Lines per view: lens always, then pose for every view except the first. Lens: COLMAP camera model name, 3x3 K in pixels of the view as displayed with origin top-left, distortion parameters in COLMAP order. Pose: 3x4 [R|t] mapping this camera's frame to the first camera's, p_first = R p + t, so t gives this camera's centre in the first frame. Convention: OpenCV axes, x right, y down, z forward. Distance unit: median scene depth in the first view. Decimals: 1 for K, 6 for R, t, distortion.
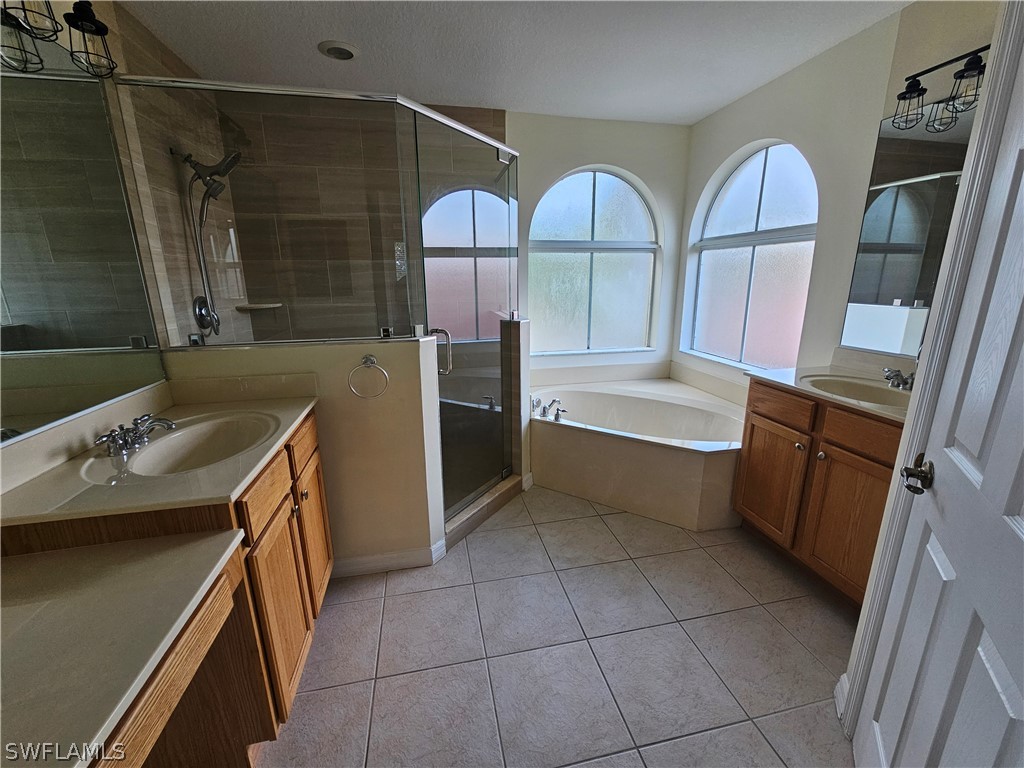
lens RADIAL K [[418.2, 0, 512.4], [0, 418.2, 382.1], [0, 0, 1]] dist [-0.004639, 0.001917]
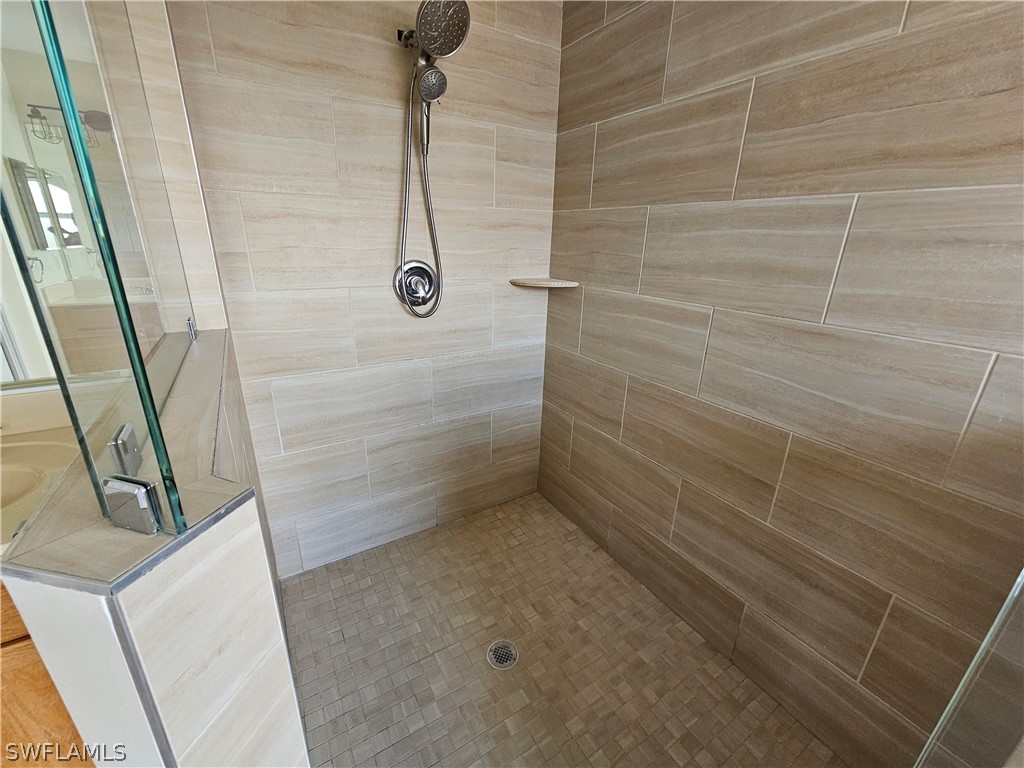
lens RADIAL K [[418.2, 0, 510.7], [0, 418.2, 385.1], [0, 0, 1]] dist [-0.004639, 0.001917]
pose [[0.327790, 0.326598, -0.886503, 0.005349], [-0.262823, 0.932829, 0.246485, -0.173251], [0.907457, 0.152198, 0.391610, 0.694917]]
